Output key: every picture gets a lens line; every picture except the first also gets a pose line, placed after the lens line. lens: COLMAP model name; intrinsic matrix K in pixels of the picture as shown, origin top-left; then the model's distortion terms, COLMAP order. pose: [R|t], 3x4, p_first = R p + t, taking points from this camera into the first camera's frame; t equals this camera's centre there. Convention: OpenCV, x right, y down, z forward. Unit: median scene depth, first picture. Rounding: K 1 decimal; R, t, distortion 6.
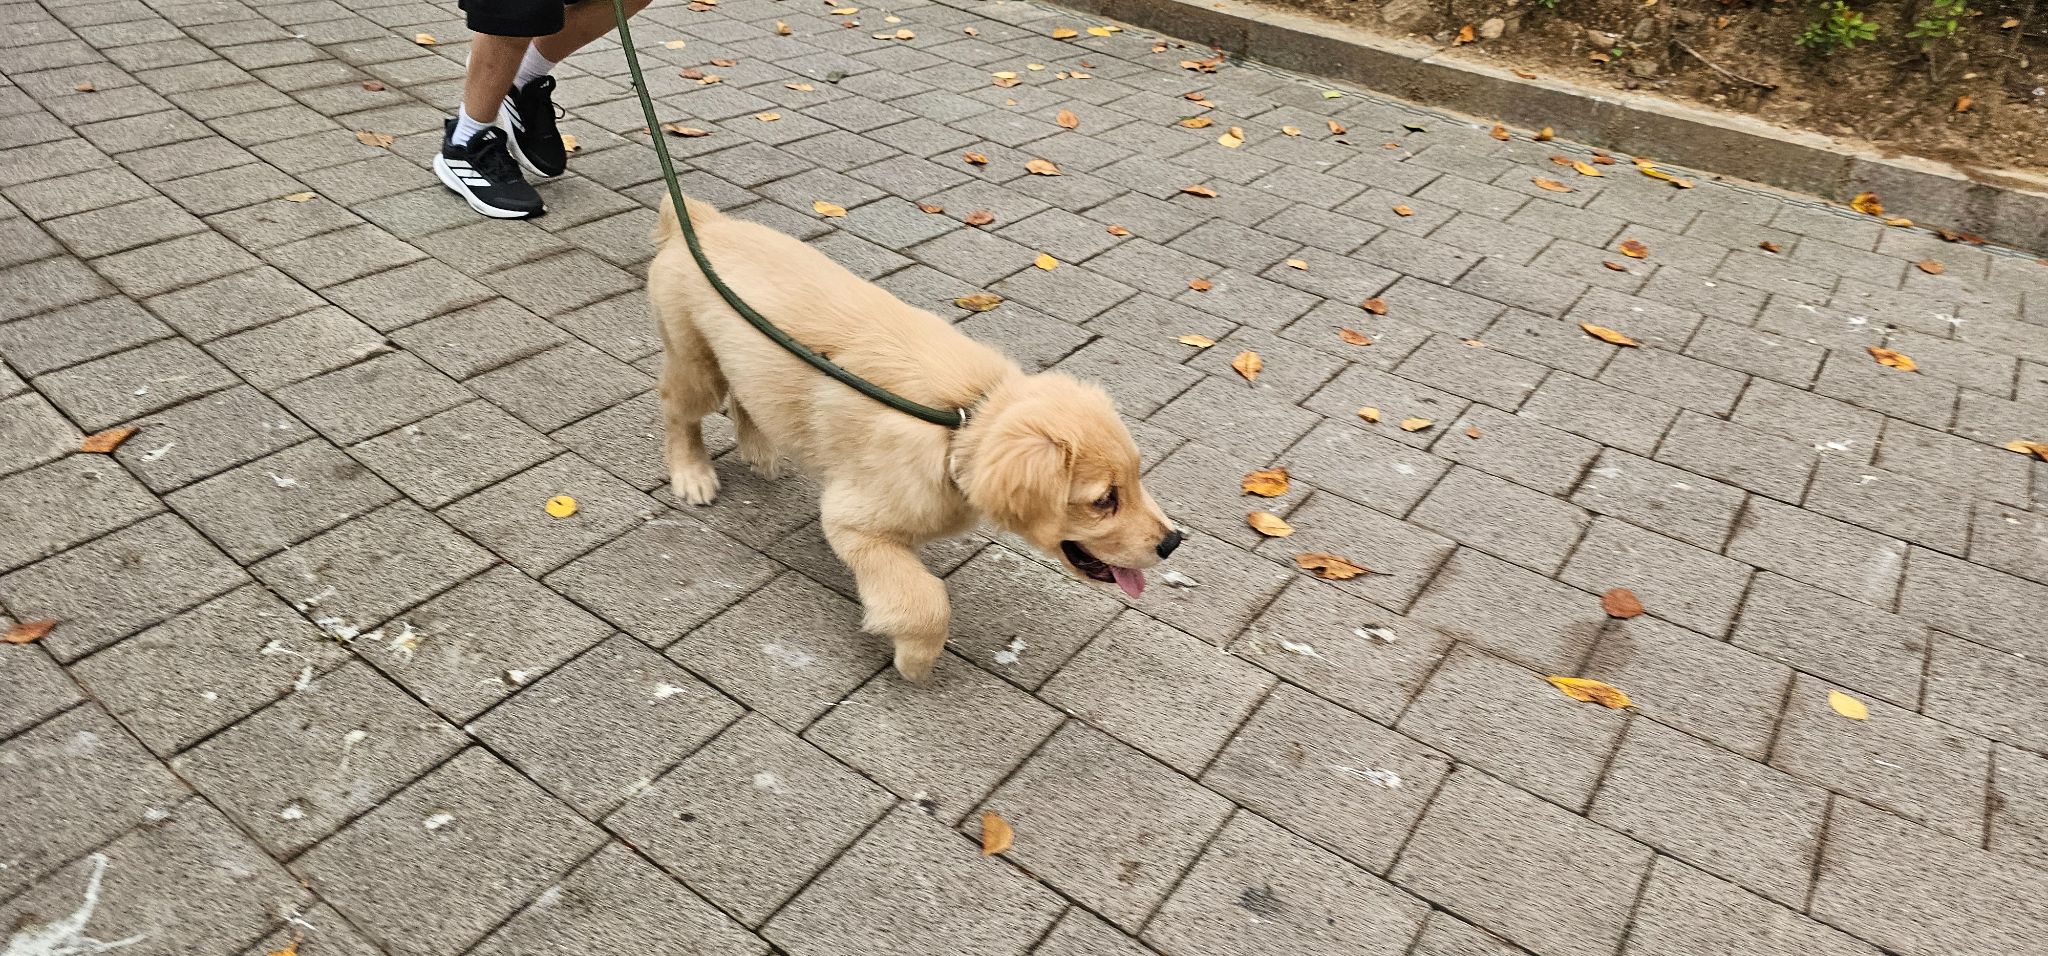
lens RADIAL K [[1312.6, 0, 1024.0], [0, 1312.6, 478.0], [0, 0, 1]] dist [0.055302, -0.083309]
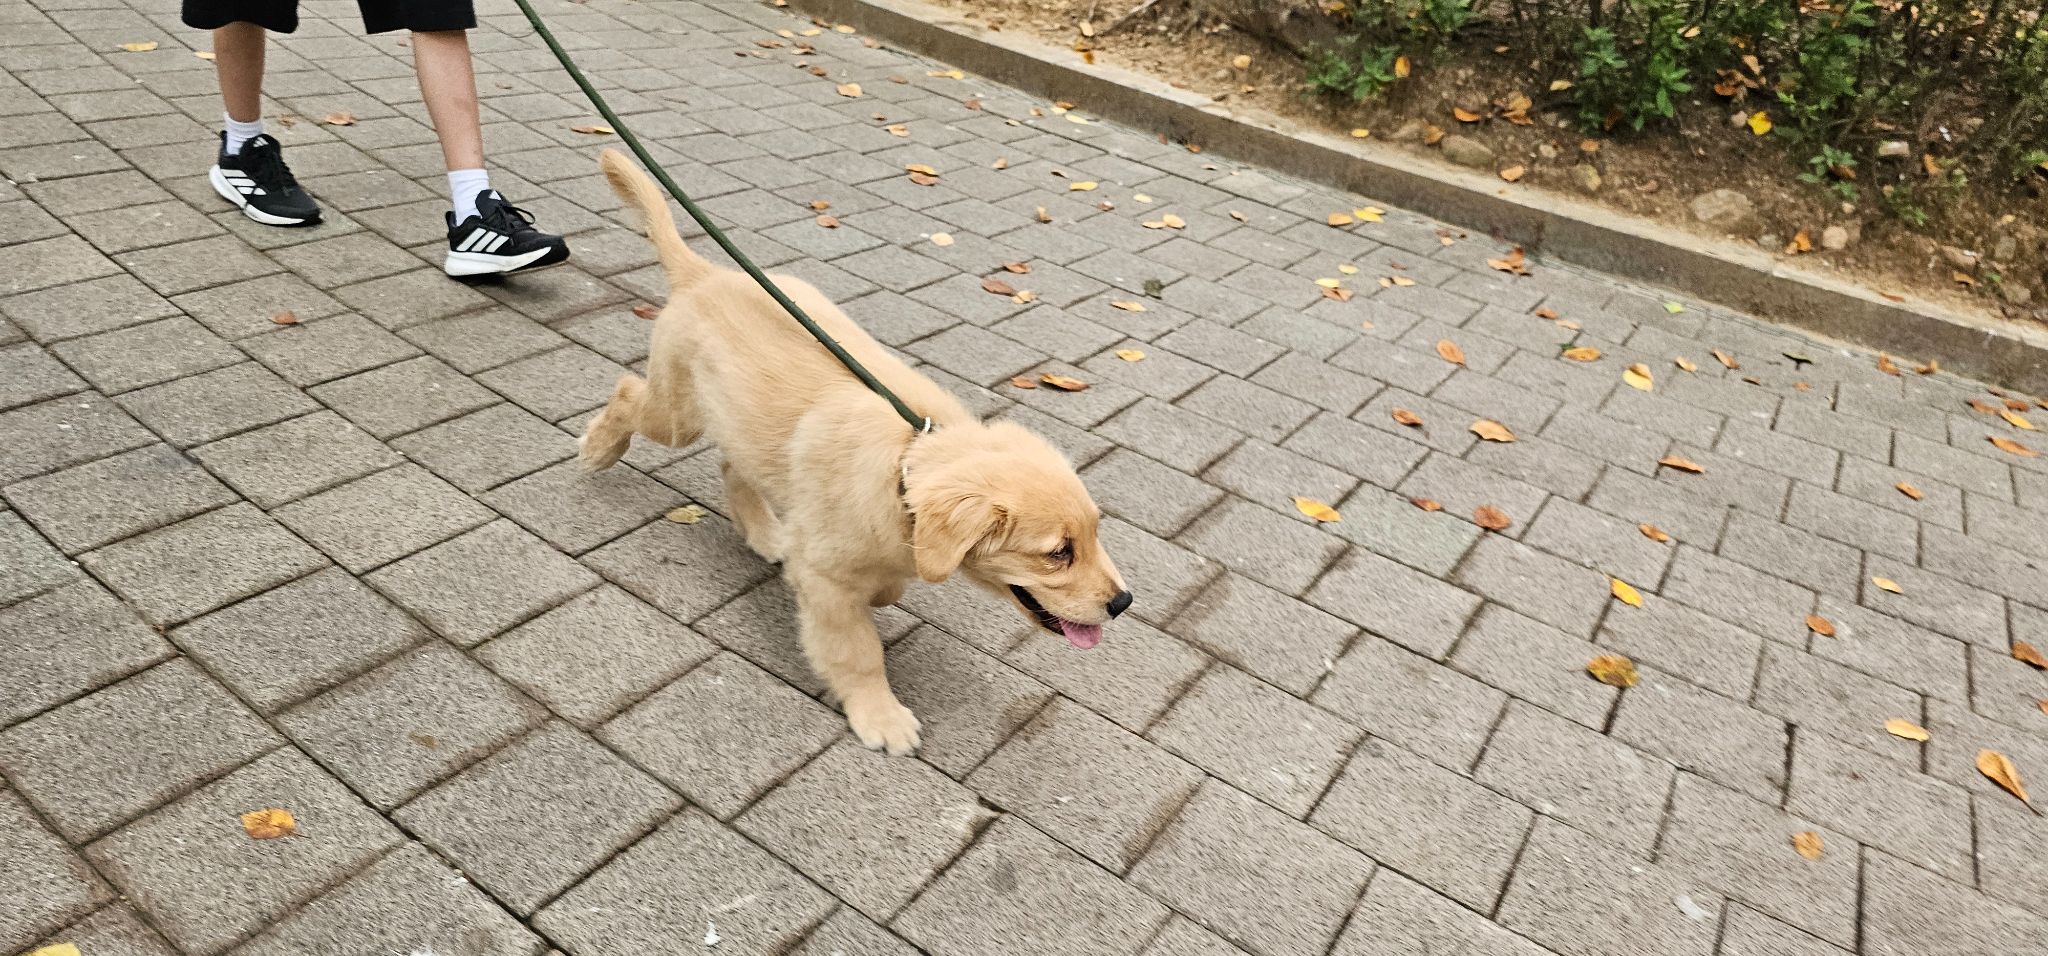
lens RADIAL K [[1246.9, 0, 1041.7], [0, 1246.9, 576.8], [0, 0, 1]] dist [0.018707, -0.031677]
pose [[0.994515, -0.013117, 0.103765, -0.324919], [0.008939, 0.999135, 0.040620, -0.159443], [-0.104208, -0.039469, 0.993772, 0.200178]]
